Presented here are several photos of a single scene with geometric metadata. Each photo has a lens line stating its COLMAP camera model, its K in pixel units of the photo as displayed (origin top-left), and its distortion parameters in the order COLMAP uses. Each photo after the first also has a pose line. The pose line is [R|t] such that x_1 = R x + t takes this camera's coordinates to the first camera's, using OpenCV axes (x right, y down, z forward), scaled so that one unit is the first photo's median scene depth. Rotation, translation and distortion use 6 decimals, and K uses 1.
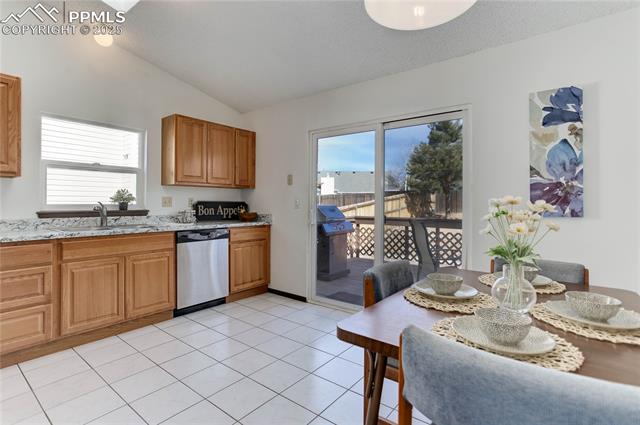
lens RADIAL K [[303.9, 0, 319.9], [0, 303.9, 198.9], [0, 0, 1]] dist [-0.000326, -0.000010]
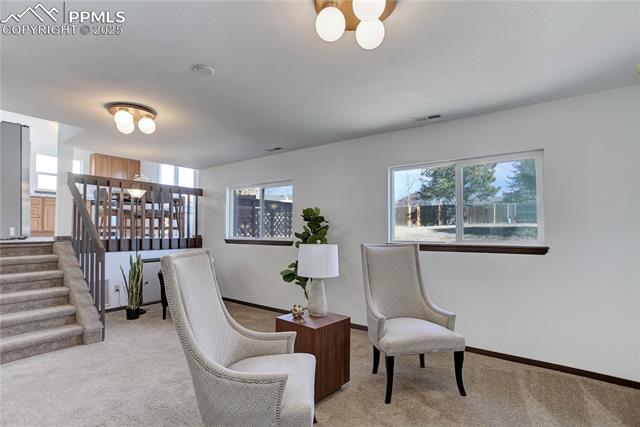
lens RADIAL K [[300.1, 0, 320.0], [0, 300.1, 213.5], [0, 0, 1]] dist [-0.000781, -0.000041]
pose [[0.998954, -0.002706, 0.045643, 1.312444], [0.003924, 0.999638, -0.026616, 0.293633], [-0.045555, 0.026767, 0.998603, -1.570803]]
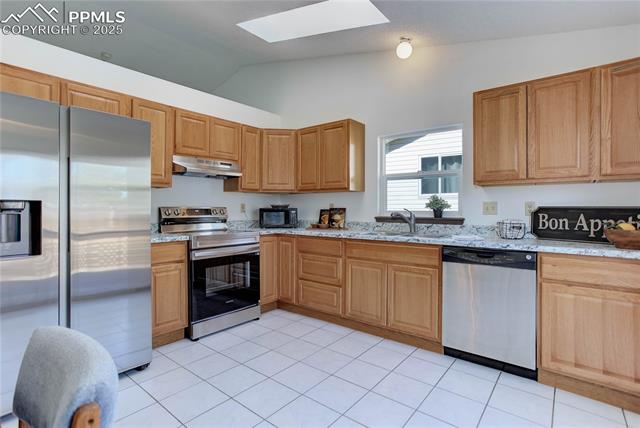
lens RADIAL K [[318.8, 0, 319.8], [0, 318.8, 206.5], [0, 0, 1]] dist [-0.002517, -0.000155]
pose [[-0.001370, -0.008566, -0.999962, 0.360423], [0.015176, 0.999848, -0.008586, 0.006830], [0.999884, -0.015187, -0.001240, 0.691960]]
